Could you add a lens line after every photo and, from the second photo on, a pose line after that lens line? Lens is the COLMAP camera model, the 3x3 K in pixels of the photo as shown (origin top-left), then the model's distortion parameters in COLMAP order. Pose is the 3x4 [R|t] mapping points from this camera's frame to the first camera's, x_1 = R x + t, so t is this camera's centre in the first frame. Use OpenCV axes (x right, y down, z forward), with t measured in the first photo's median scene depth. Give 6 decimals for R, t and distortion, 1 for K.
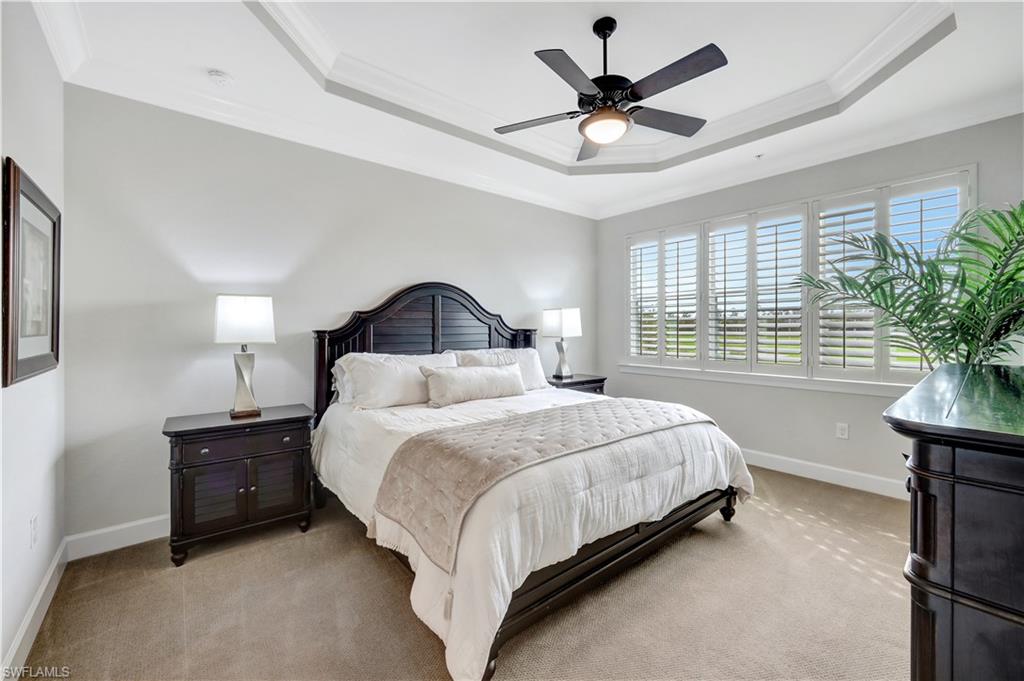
lens RADIAL K [[416.8, 0, 515.9], [0, 416.8, 329.5], [0, 0, 1]] dist [-0.000646, -0.000192]
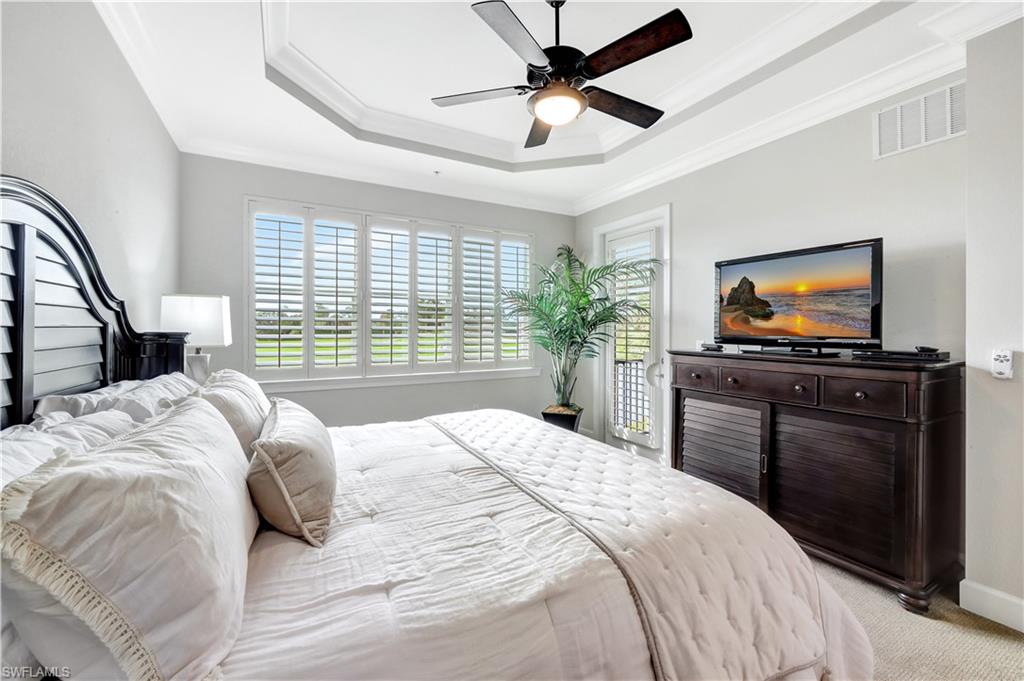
lens RADIAL K [[416.8, 0, 515.9], [0, 416.8, 329.5], [0, 0, 1]] dist [-0.000646, -0.000192]
pose [[0.188629, 0.005486, 0.982033, -0.382109], [0.000996, 0.999983, -0.005778, 0.000489], [-0.982048, 0.002068, 0.188620, 0.514110]]
